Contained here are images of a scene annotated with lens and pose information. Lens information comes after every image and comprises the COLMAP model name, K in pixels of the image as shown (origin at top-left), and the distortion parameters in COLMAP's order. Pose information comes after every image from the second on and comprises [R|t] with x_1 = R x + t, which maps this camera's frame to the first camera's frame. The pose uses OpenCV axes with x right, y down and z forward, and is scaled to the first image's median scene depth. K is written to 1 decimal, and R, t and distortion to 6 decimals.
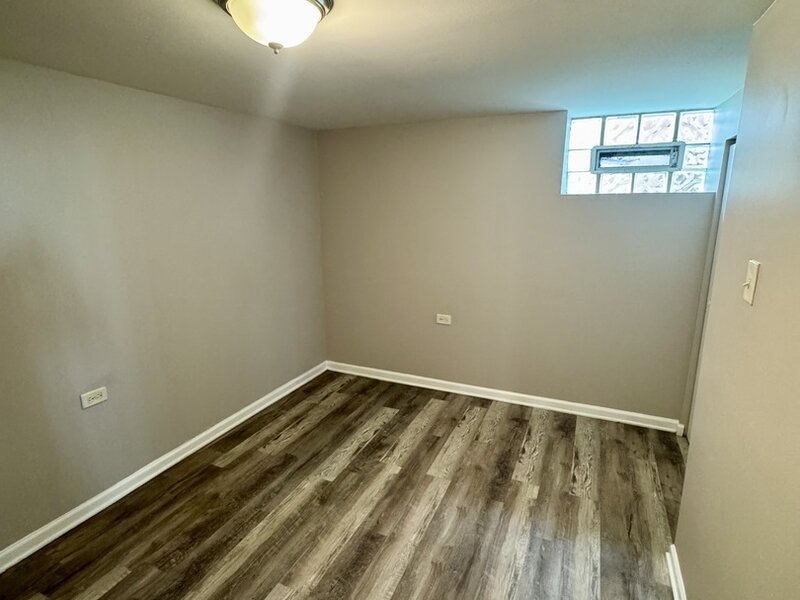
lens RADIAL K [[425.5, 0, 401.9], [0, 425.5, 299.2], [0, 0, 1]] dist [-0.000091, 0.000665]
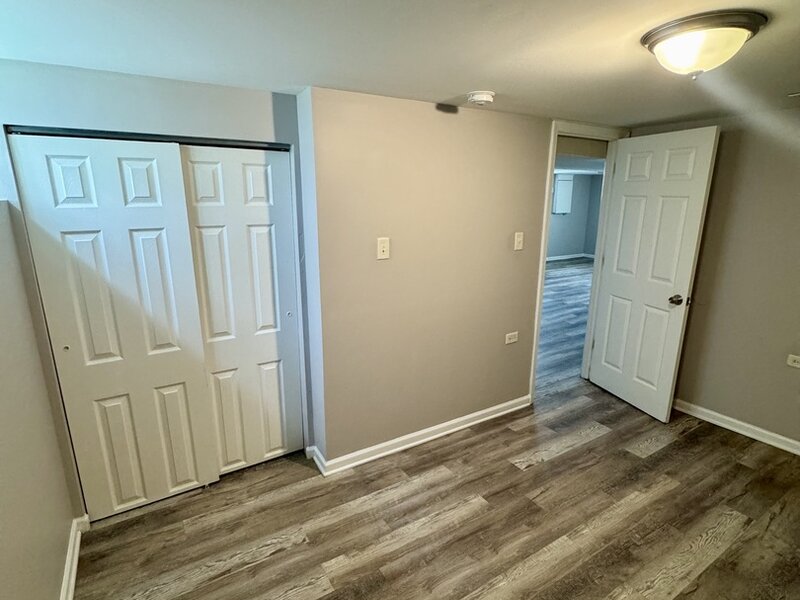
lens RADIAL K [[425.5, 0, 401.9], [0, 425.5, 299.2], [0, 0, 1]] dist [-0.000091, 0.000665]
pose [[-0.832033, -0.124377, 0.540602, -0.196004], [0.128880, 0.904531, 0.406464, -0.356265], [-0.539547, 0.407864, -0.736570, 1.444384]]
